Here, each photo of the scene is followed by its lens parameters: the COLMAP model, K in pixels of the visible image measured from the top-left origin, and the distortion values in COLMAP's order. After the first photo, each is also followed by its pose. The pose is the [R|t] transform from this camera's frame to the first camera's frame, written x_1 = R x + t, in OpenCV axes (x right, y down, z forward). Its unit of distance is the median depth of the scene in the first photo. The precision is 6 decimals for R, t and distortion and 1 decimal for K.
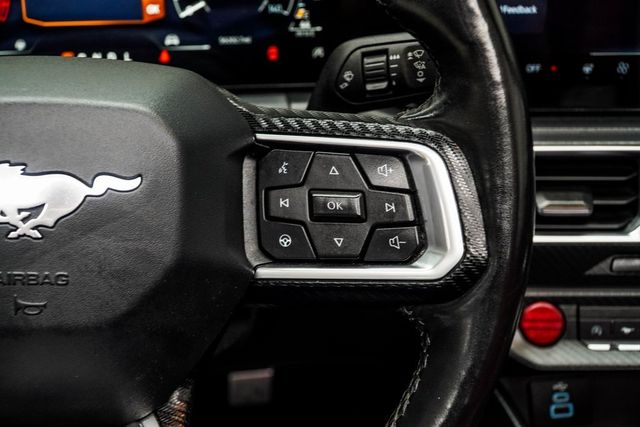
lens RADIAL K [[782.7, 0, 324.8], [0, 782.7, 210.4], [0, 0, 1]] dist [-0.048091, 0.000000]
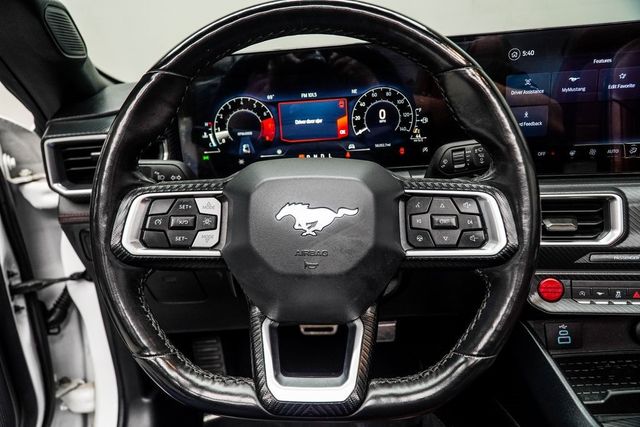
lens RADIAL K [[476.0, 0, 316.3], [0, 476.0, 211.3], [0, 0, 1]] dist [-0.046002, 0.007575]
pose [[0.979980, -0.014531, -0.198565, -0.045141], [0.001594, 0.997874, -0.065159, 0.032084], [0.199090, 0.063538, 0.977919, -0.227972]]
